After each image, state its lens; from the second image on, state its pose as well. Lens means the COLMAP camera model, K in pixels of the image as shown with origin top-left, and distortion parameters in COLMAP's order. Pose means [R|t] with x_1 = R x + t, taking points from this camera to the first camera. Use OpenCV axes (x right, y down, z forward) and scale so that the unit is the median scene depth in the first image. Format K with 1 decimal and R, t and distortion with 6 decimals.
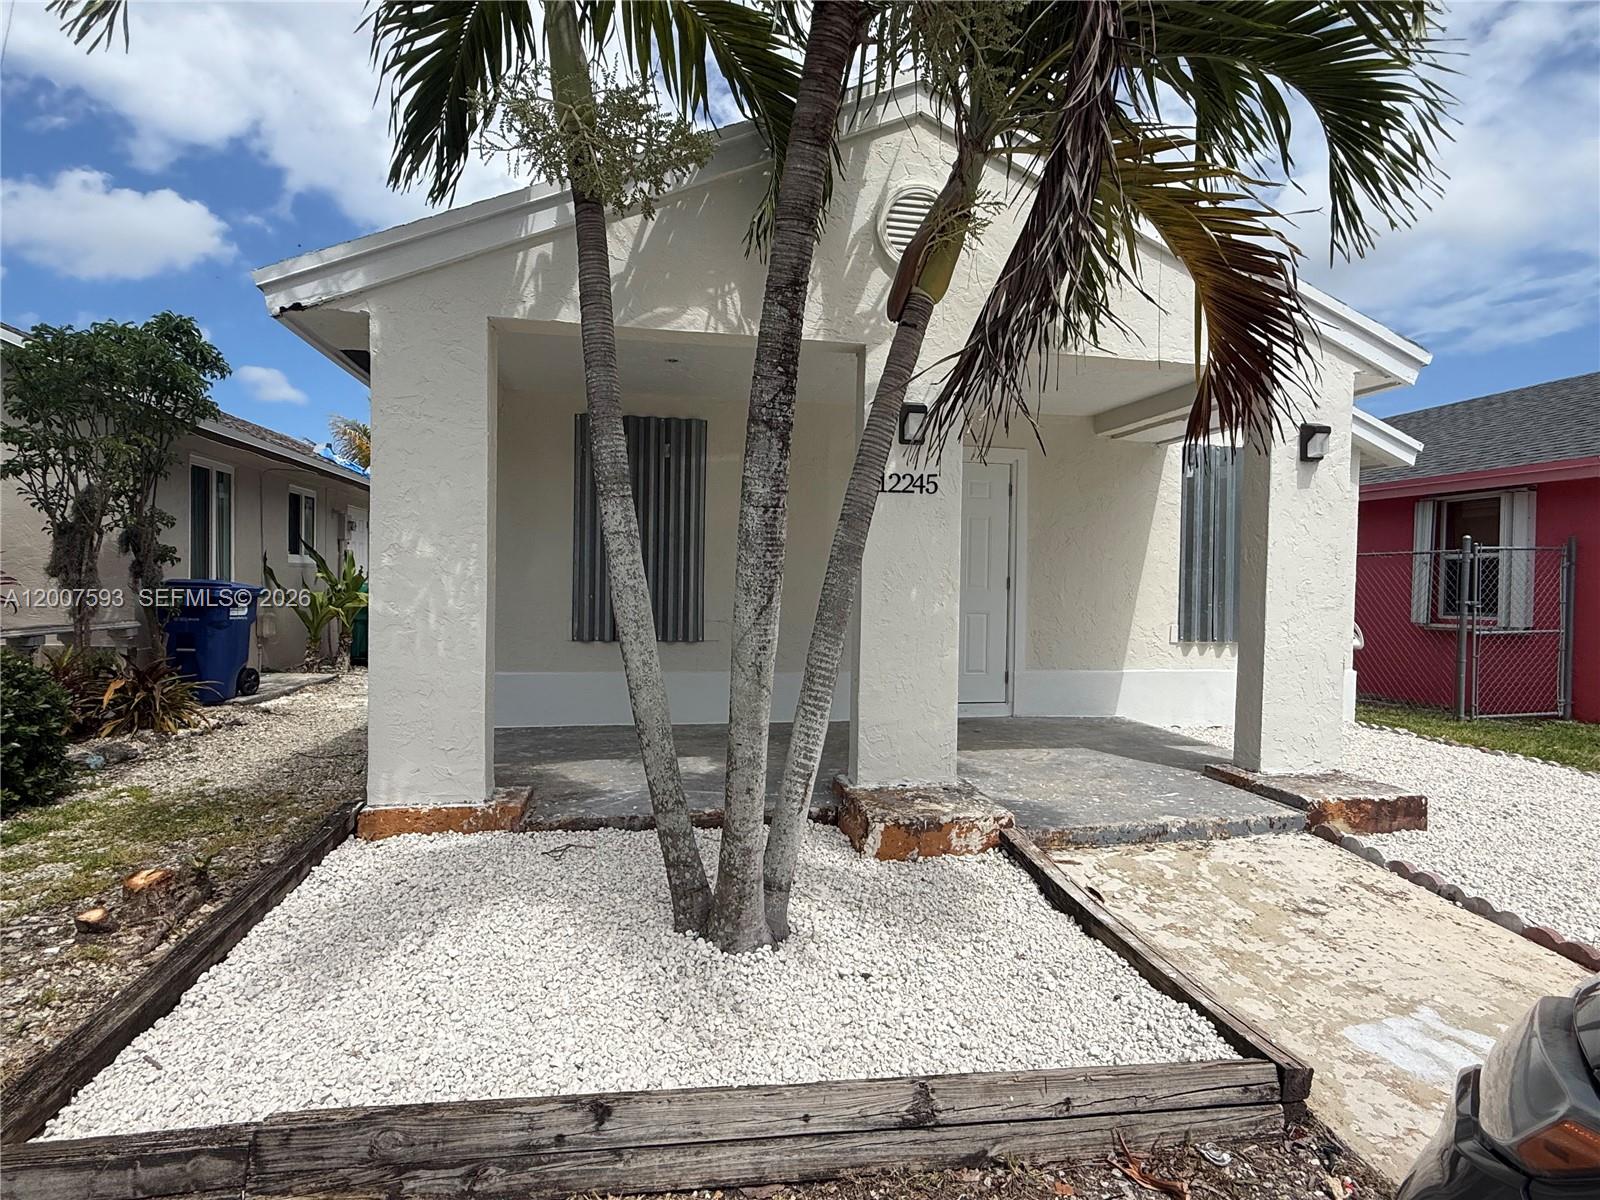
lens RADIAL K [[837.5, 0, 799.1], [0, 837.5, 596.9], [0, 0, 1]] dist [-0.000372, 0.000069]
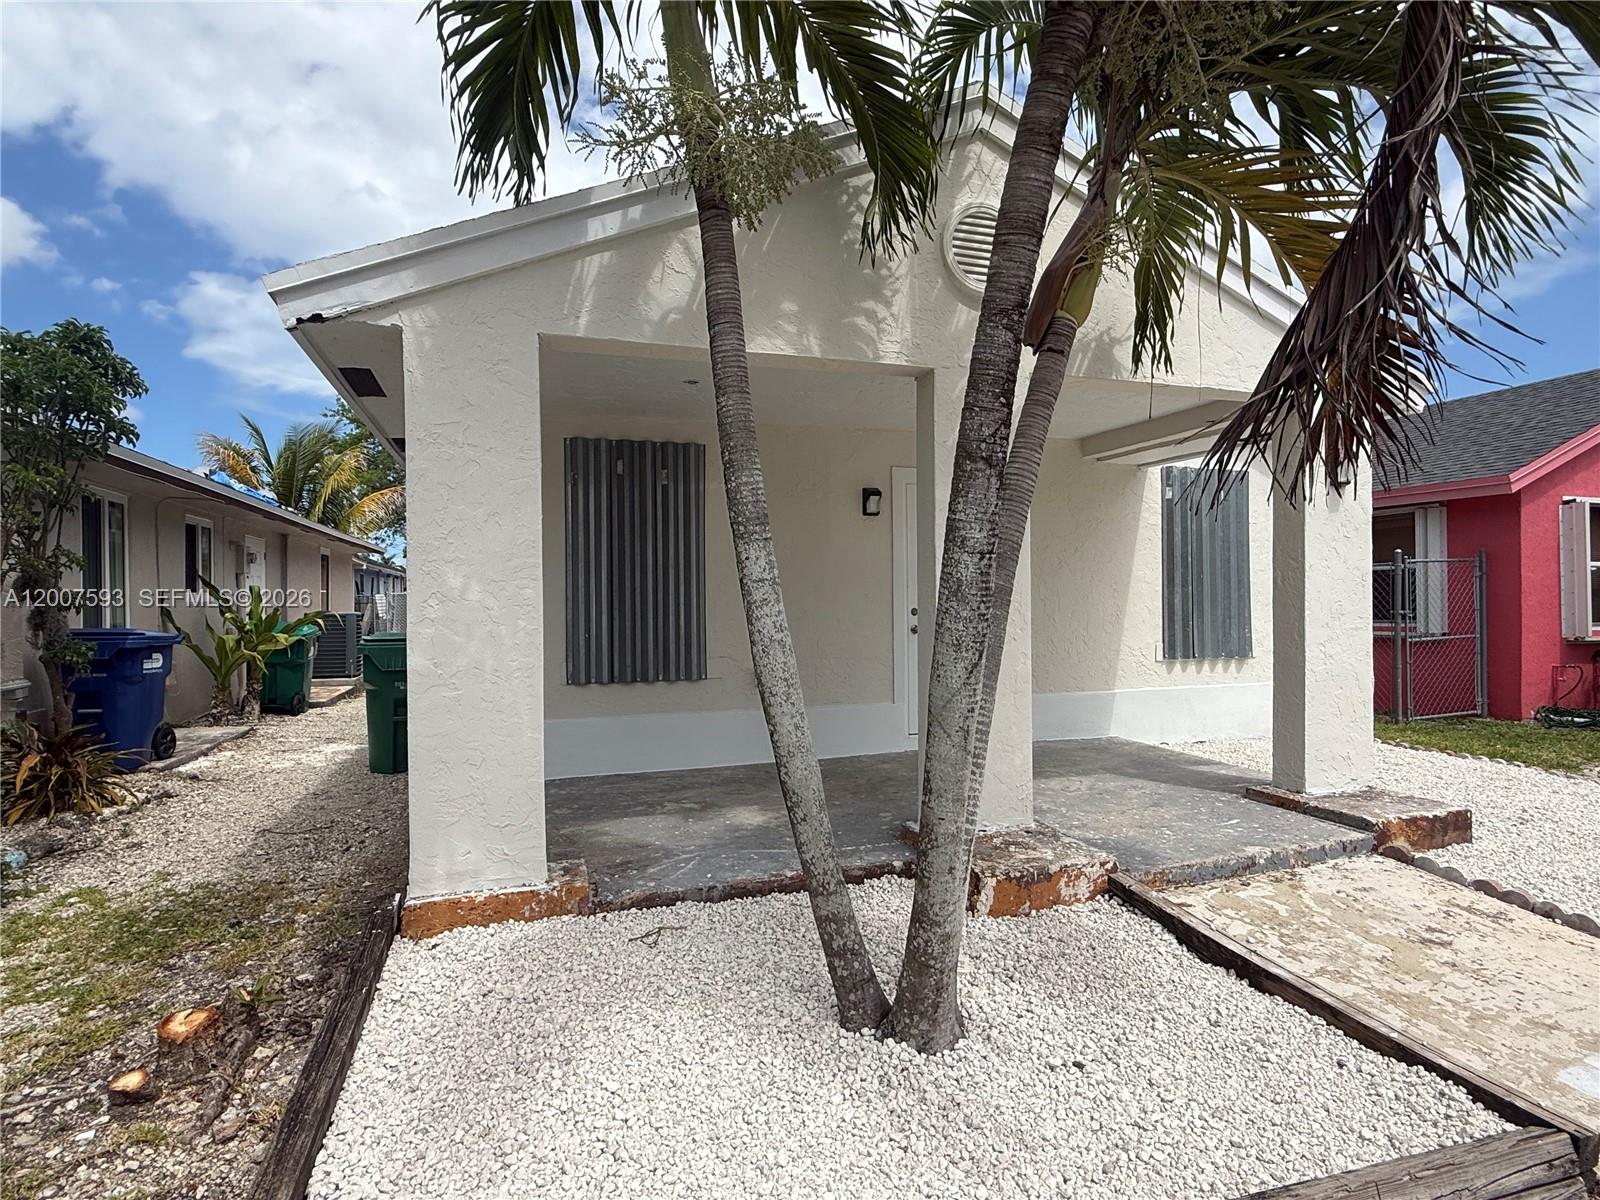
lens RADIAL K [[837.5, 0, 798.0], [0, 837.5, 599.7], [0, 0, 1]] dist [-0.000372, 0.000069]
pose [[0.990753, -0.025977, 0.133170, -0.227679], [0.028179, 0.999495, -0.014681, -0.032441], [-0.132721, 0.018298, 0.990985, 0.091337]]
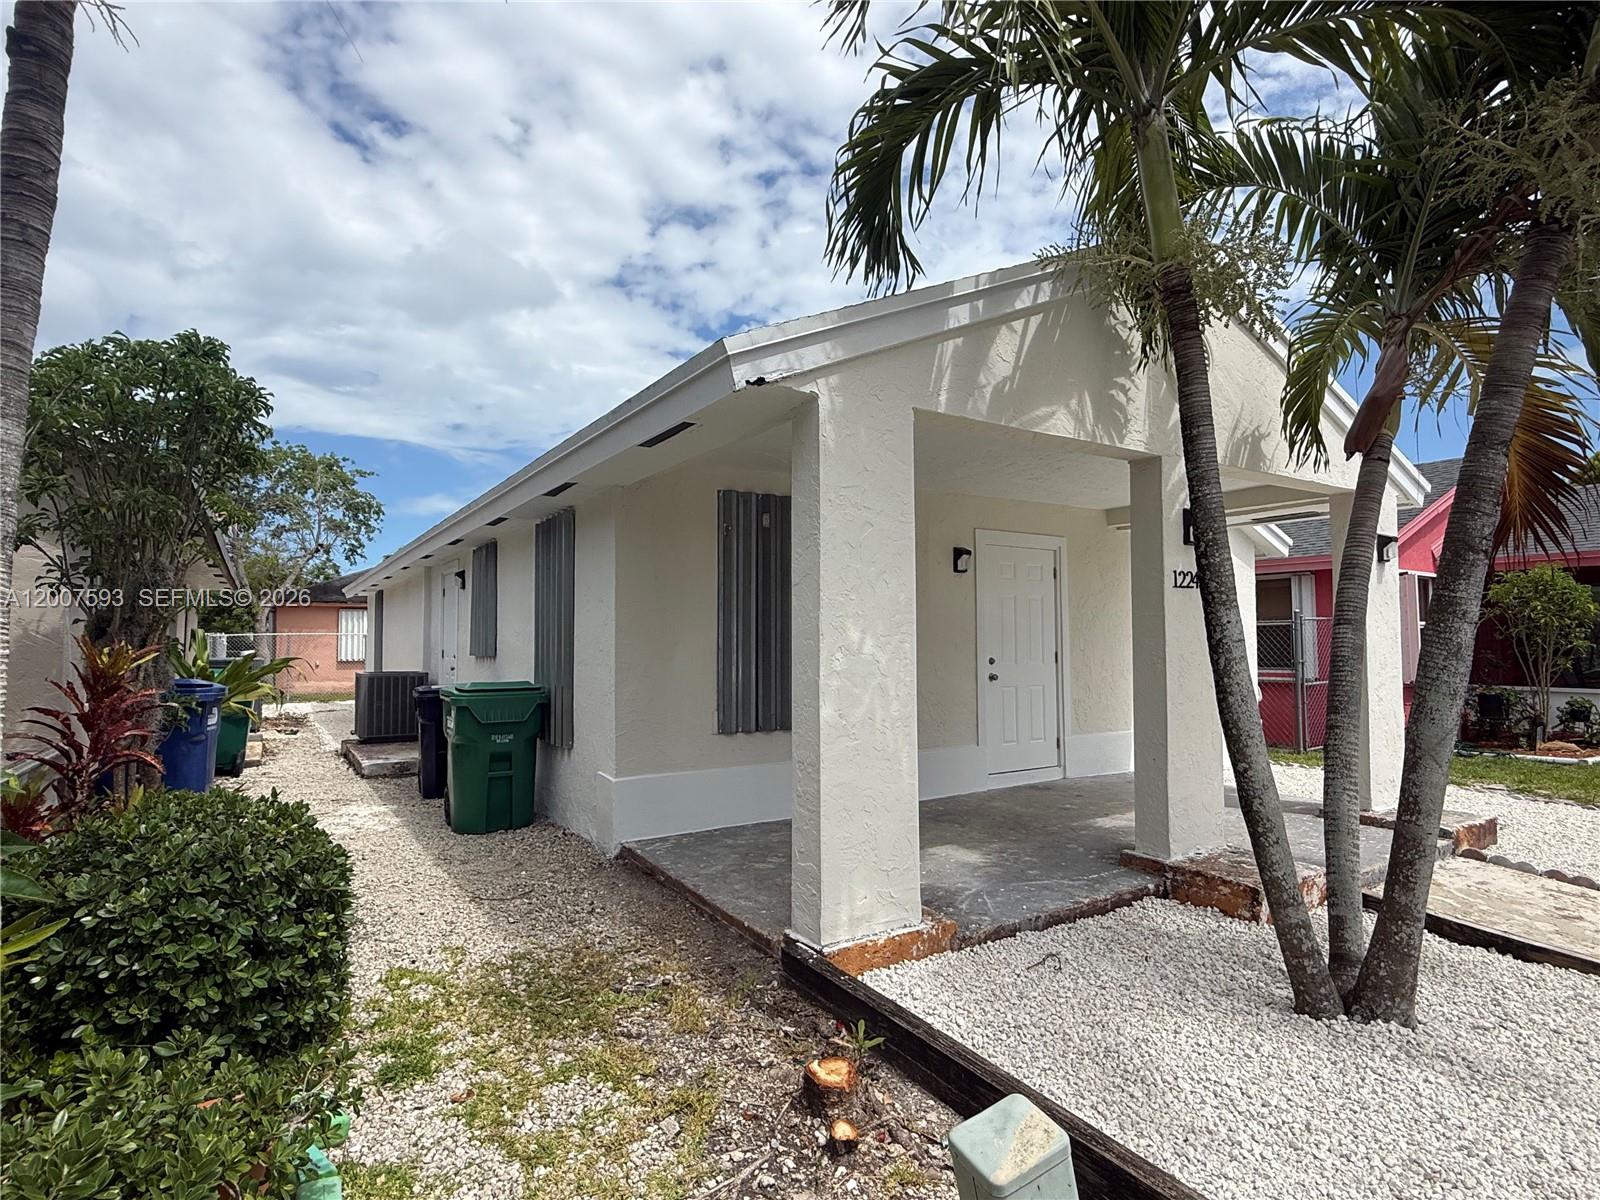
lens RADIAL K [[837.5, 0, 797.2], [0, 837.5, 600.5], [0, 0, 1]] dist [-0.000372, 0.000069]
pose [[0.929189, -0.000177, 0.369605, -0.861611], [0.024077, 0.997905, -0.060052, -0.059227], [-0.368820, 0.064699, 0.927246, 0.173546]]
